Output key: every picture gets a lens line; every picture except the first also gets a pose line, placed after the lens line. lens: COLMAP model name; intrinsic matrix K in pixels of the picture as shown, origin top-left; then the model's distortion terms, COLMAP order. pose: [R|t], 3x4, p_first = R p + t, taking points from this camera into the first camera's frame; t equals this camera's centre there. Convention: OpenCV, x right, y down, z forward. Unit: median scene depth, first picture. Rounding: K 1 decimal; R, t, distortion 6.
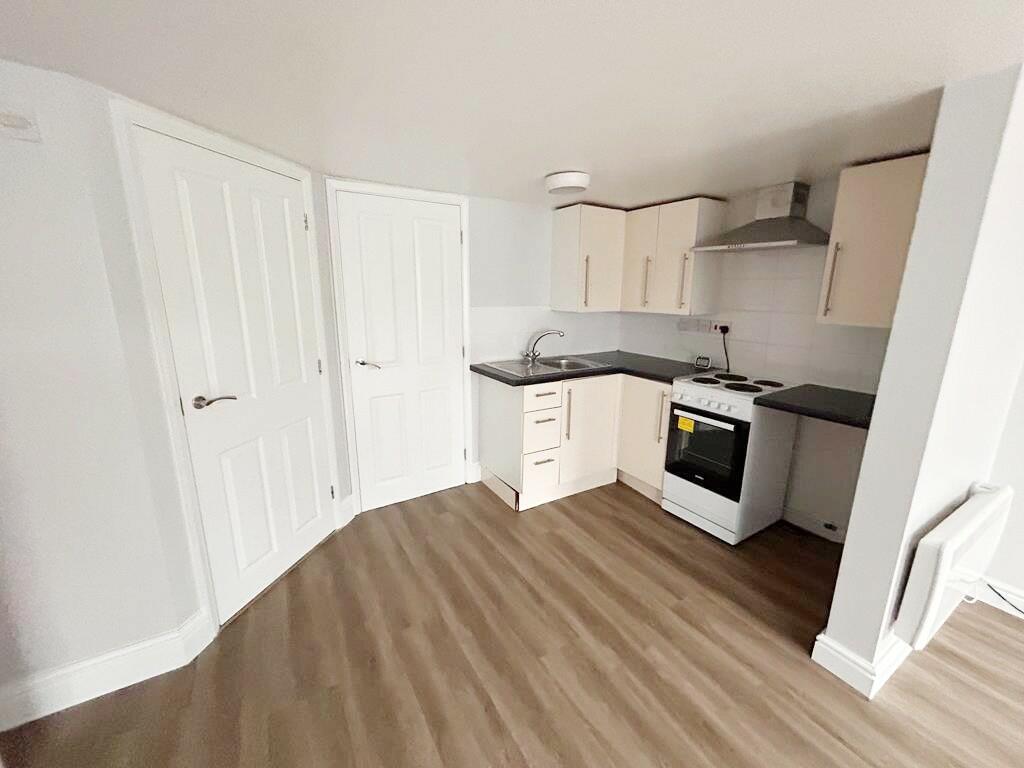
lens RADIAL K [[416.3, 0, 508.4], [0, 416.3, 384.4], [0, 0, 1]] dist [0.001430, 0.000236]
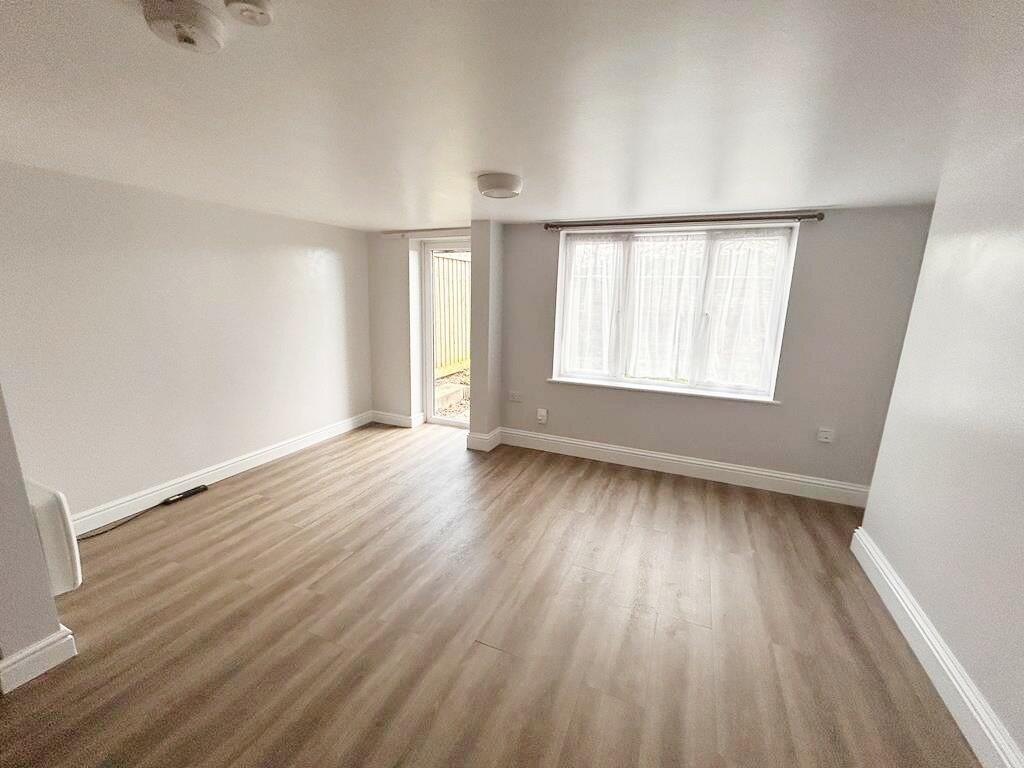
lens RADIAL K [[416.3, 0, 508.4], [0, 416.3, 384.4], [0, 0, 1]] dist [0.001430, 0.000236]
pose [[-0.566625, -0.195535, 0.800439, -0.442482], [0.159611, 0.926988, 0.339437, -0.089644], [-0.808369, 0.320092, -0.494046, 0.324336]]
